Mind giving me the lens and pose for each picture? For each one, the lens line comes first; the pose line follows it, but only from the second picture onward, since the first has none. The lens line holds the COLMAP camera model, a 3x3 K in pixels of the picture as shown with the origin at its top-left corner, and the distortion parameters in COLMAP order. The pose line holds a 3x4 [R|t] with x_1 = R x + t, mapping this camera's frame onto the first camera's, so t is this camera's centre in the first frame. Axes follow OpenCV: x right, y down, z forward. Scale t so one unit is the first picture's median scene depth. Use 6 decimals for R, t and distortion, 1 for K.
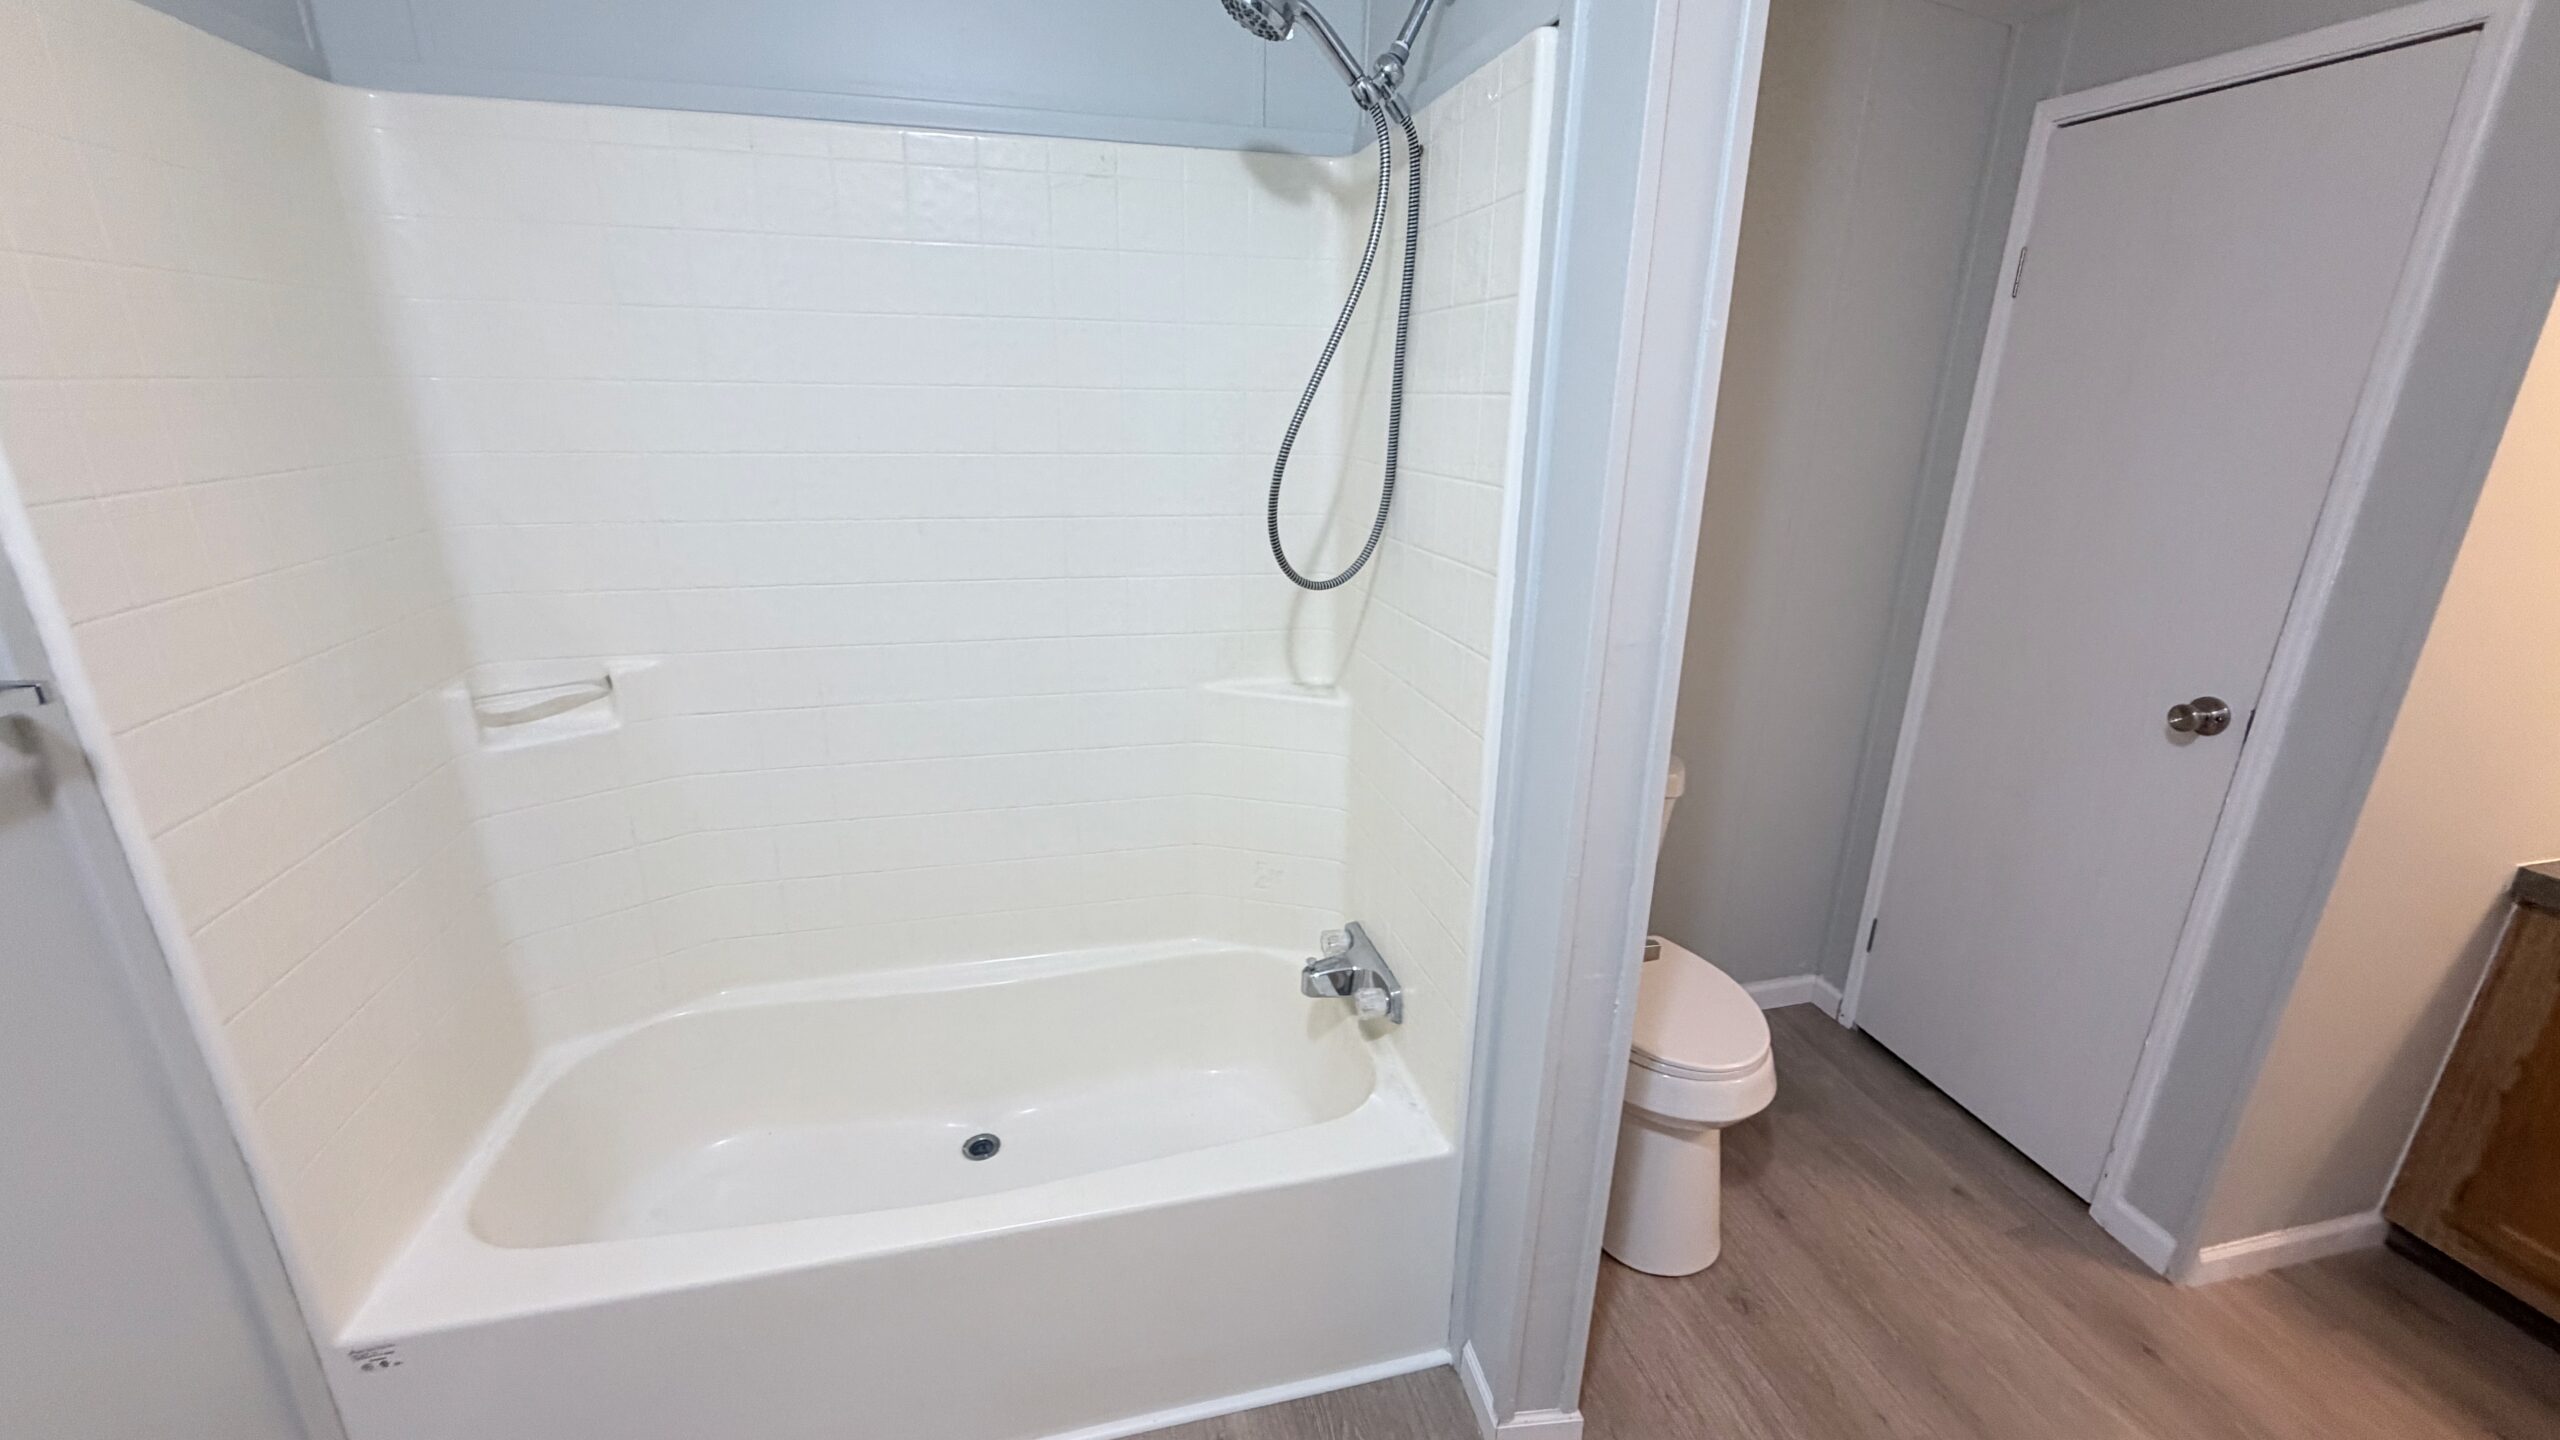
lens RADIAL K [[1019.2, 0, 1272.5], [0, 1019.2, 719.1], [0, 0, 1]] dist [-0.002559, 0.000338]
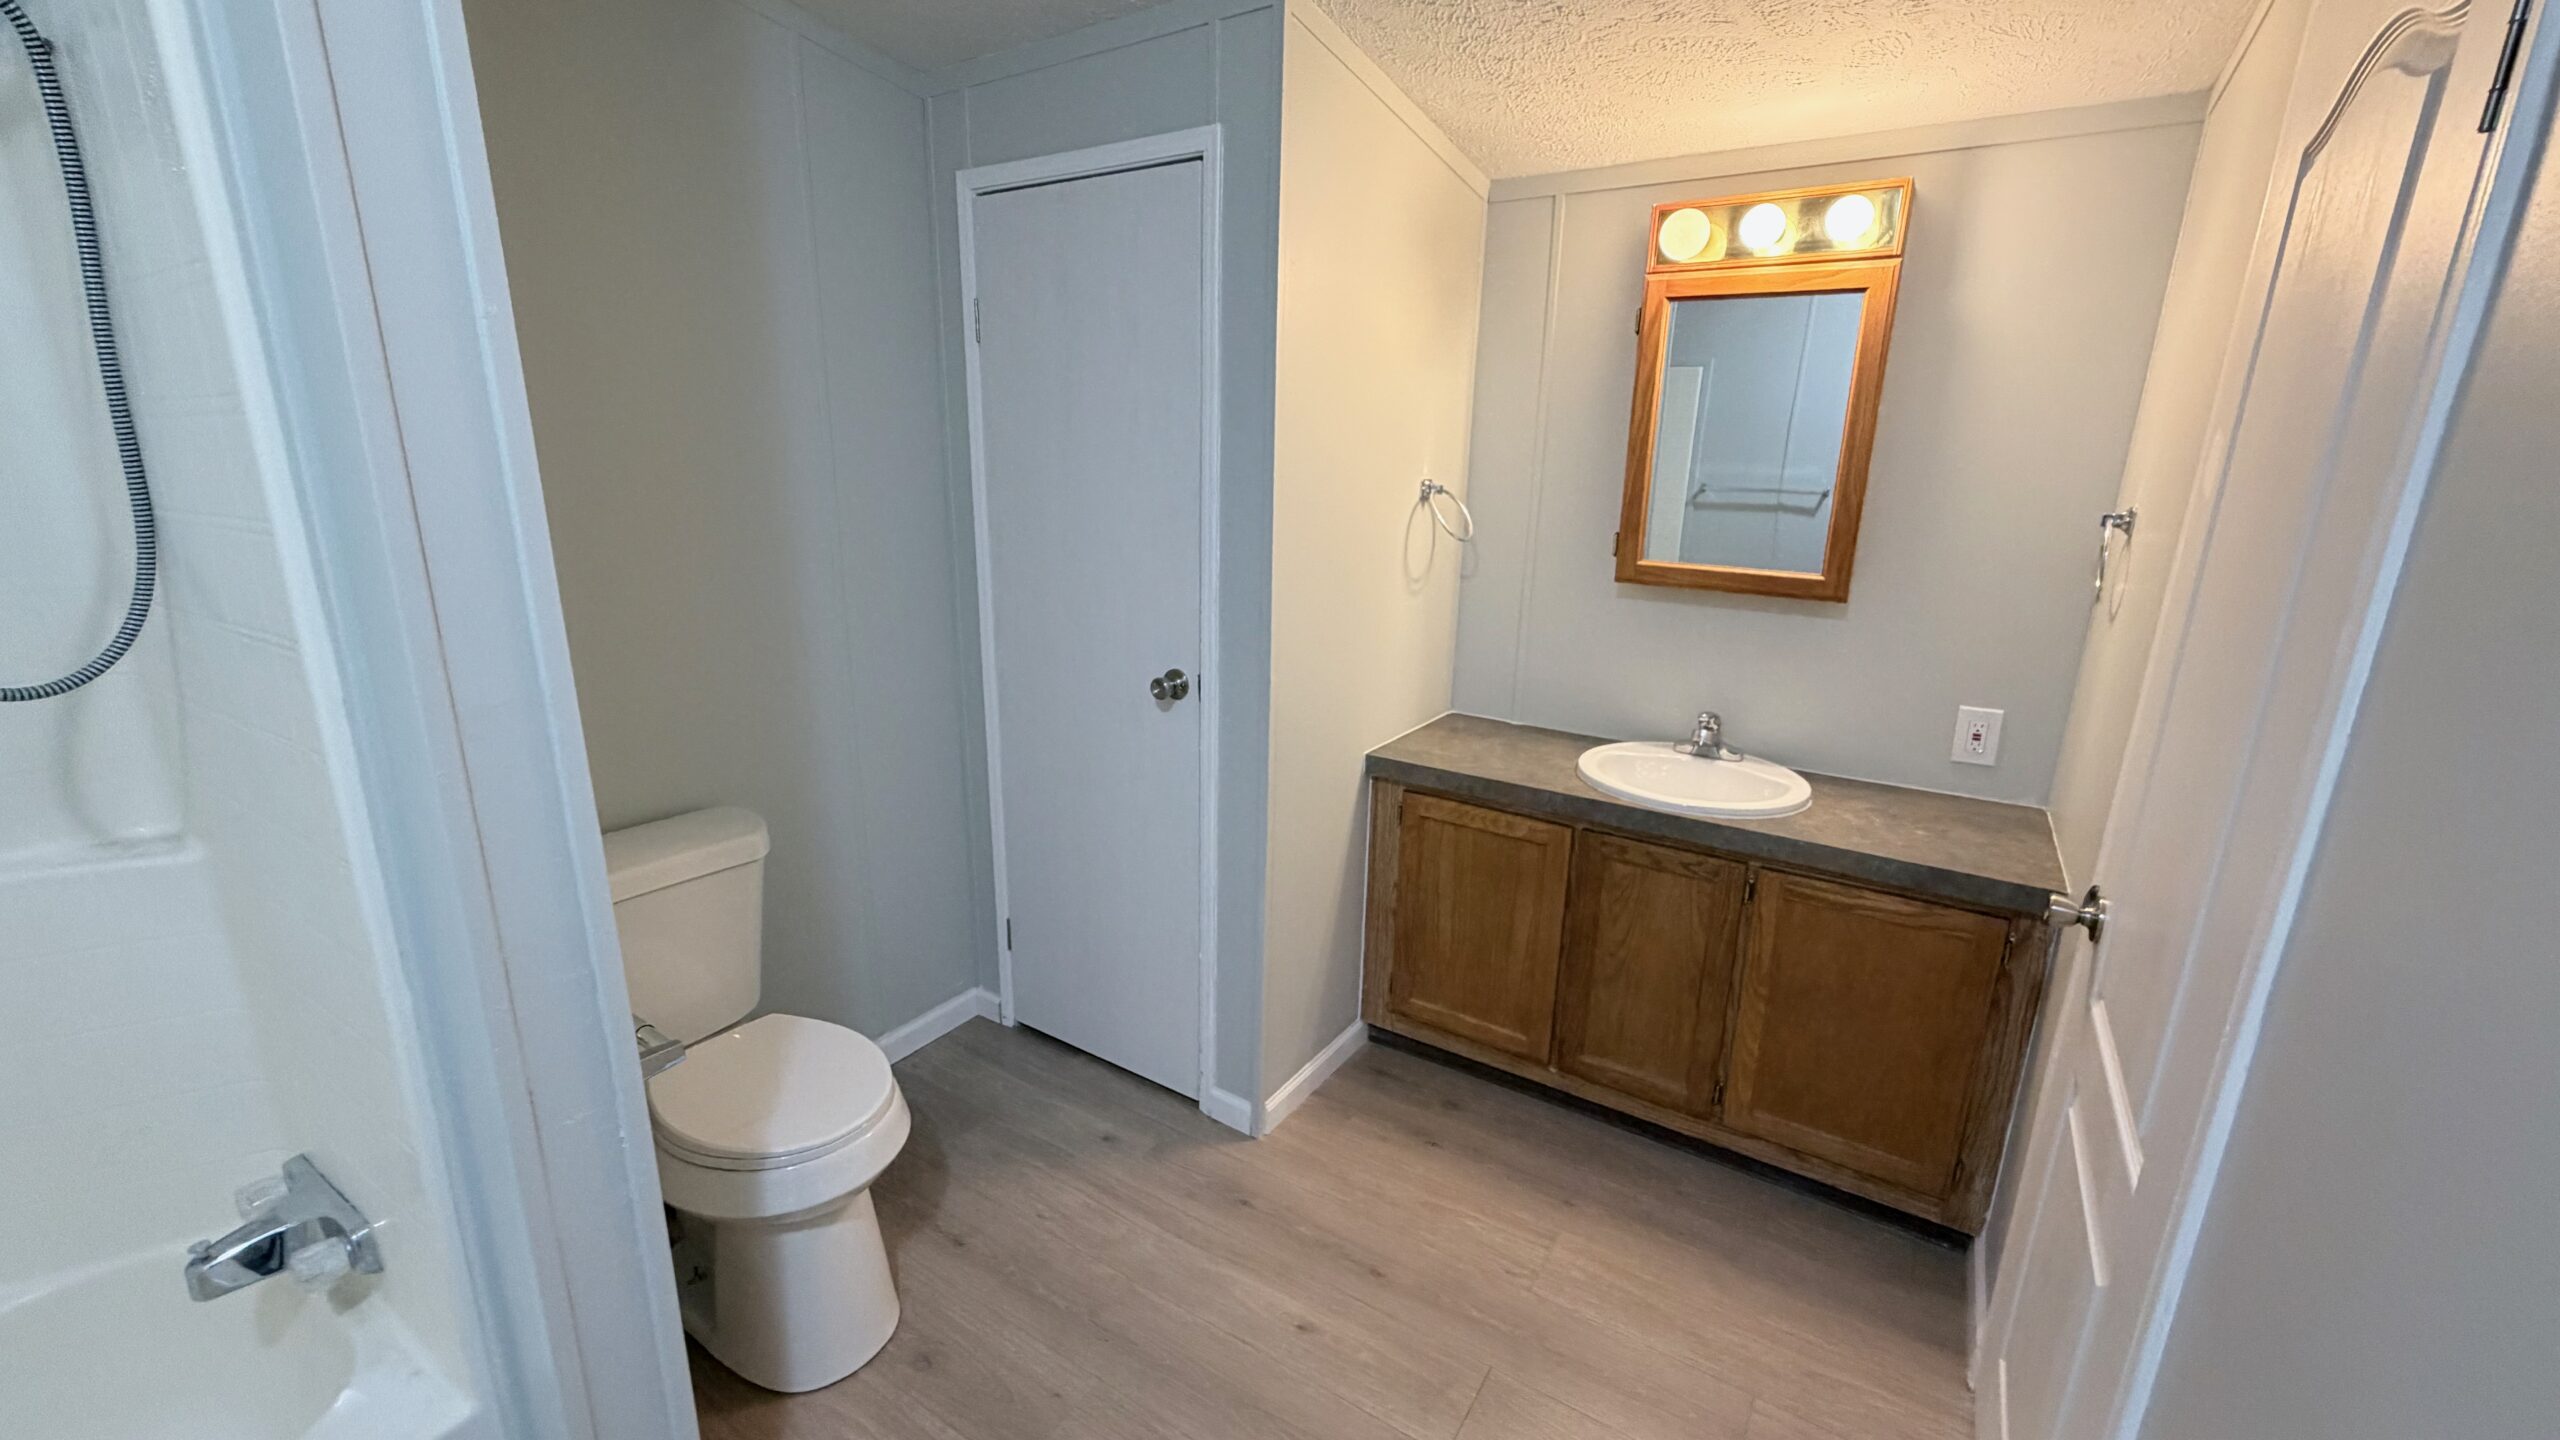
lens RADIAL K [[1019.2, 0, 1272.5], [0, 1019.2, 719.1], [0, 0, 1]] dist [-0.002559, 0.000338]
pose [[0.726207, -0.173072, 0.665334, 0.166097], [0.205692, 0.978159, 0.029936, 0.024266], [-0.655984, 0.115114, 0.745945, 0.004458]]
